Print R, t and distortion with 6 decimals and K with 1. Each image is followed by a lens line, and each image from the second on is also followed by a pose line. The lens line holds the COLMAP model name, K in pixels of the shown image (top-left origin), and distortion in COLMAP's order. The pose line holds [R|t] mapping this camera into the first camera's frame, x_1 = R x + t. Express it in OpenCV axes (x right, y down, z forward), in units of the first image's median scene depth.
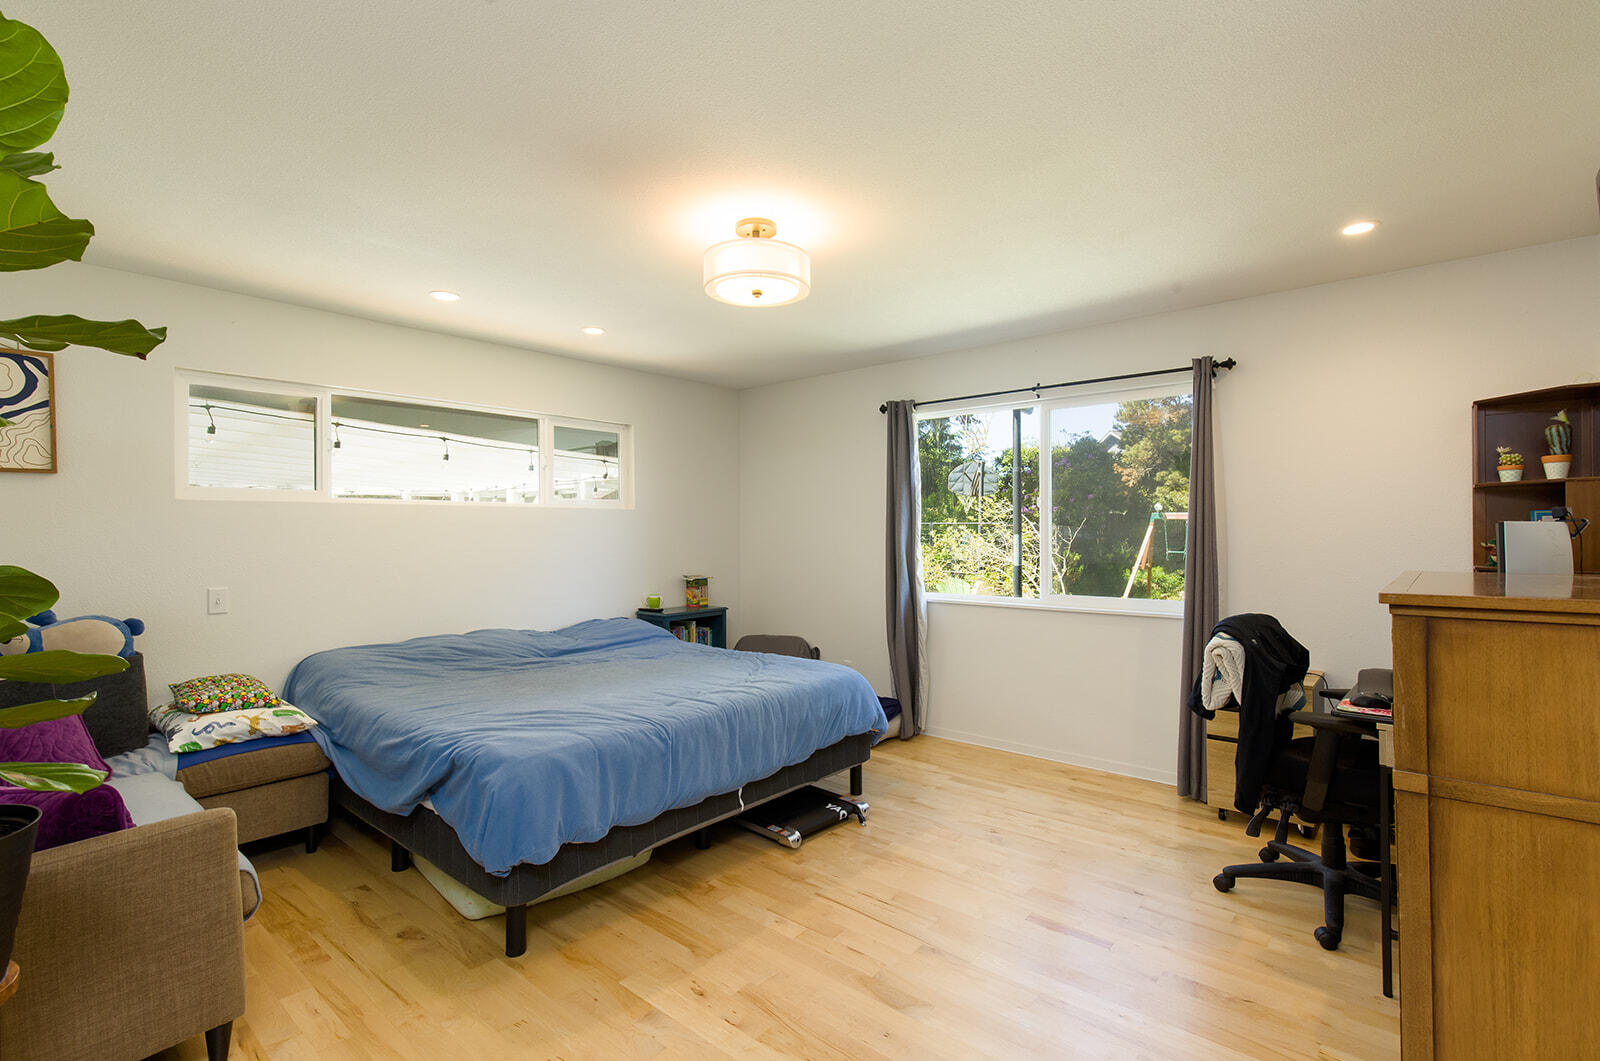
lens RADIAL K [[737.0, 0, 802.0], [0, 737.0, 547.8], [0, 0, 1]] dist [0.002032, 0.000173]
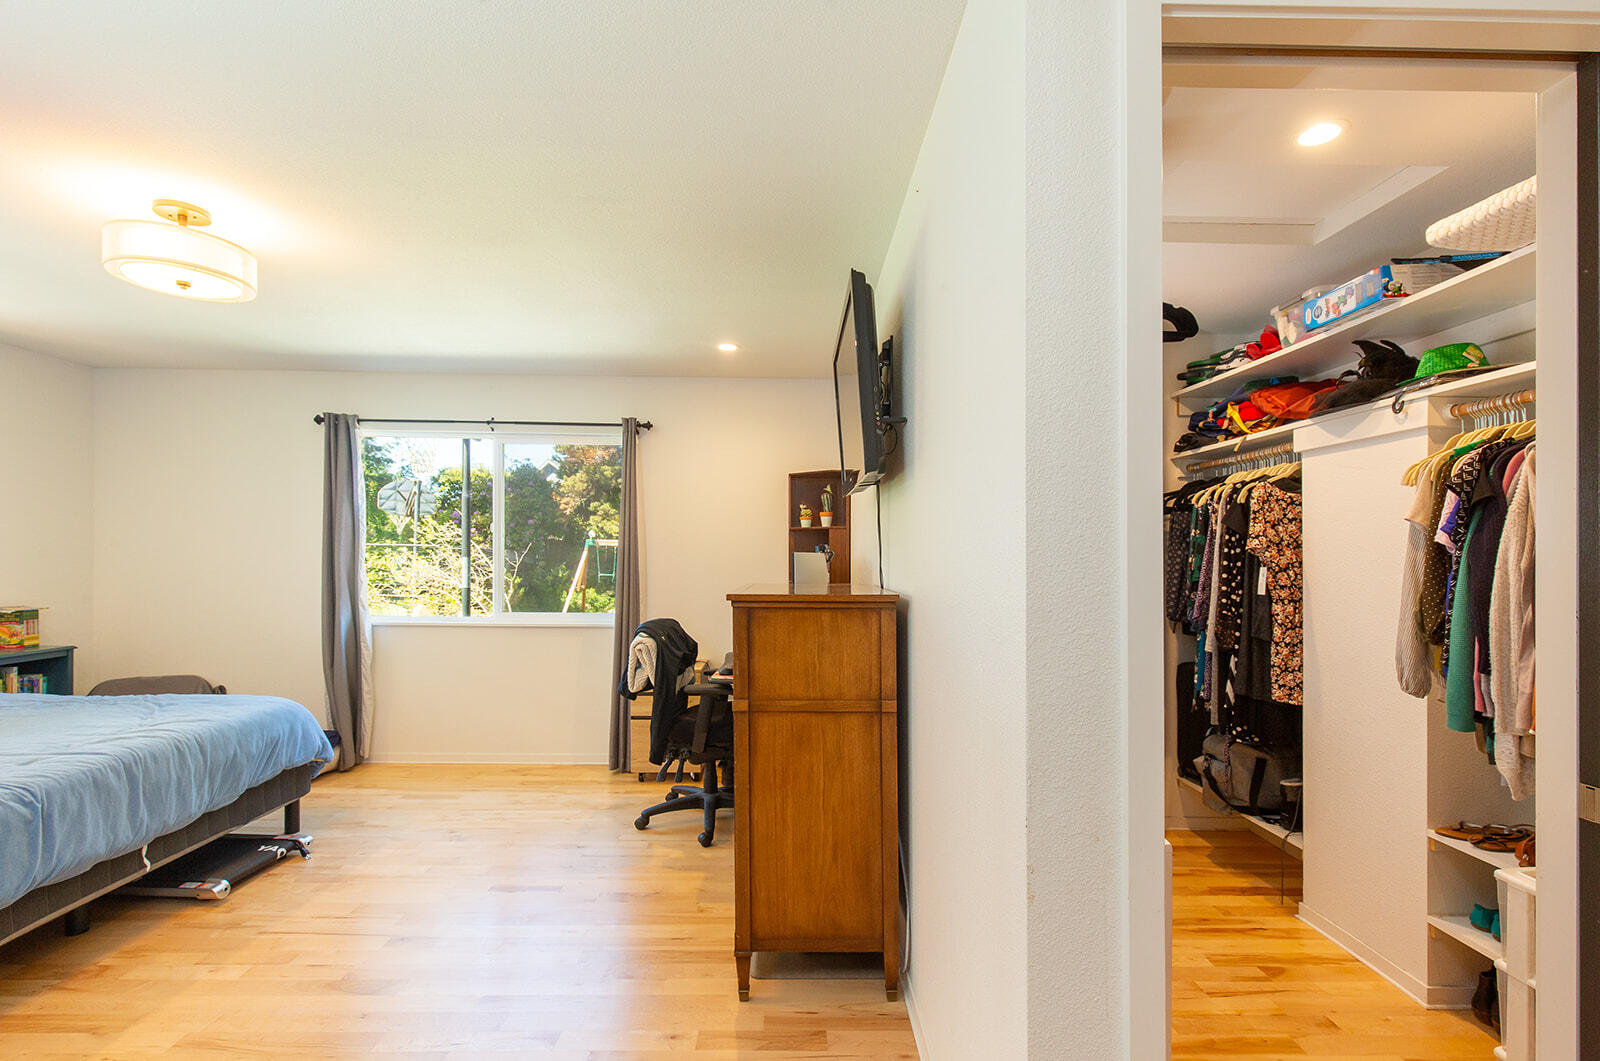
lens RADIAL K [[737.0, 0, 802.0], [0, 737.0, 547.8], [0, 0, 1]] dist [0.002032, 0.000173]
pose [[0.745096, 0.021131, 0.666622, -0.084281], [0.000734, 0.999471, -0.032502, 0.004914], [-0.666957, 0.024707, 0.744687, -0.149823]]
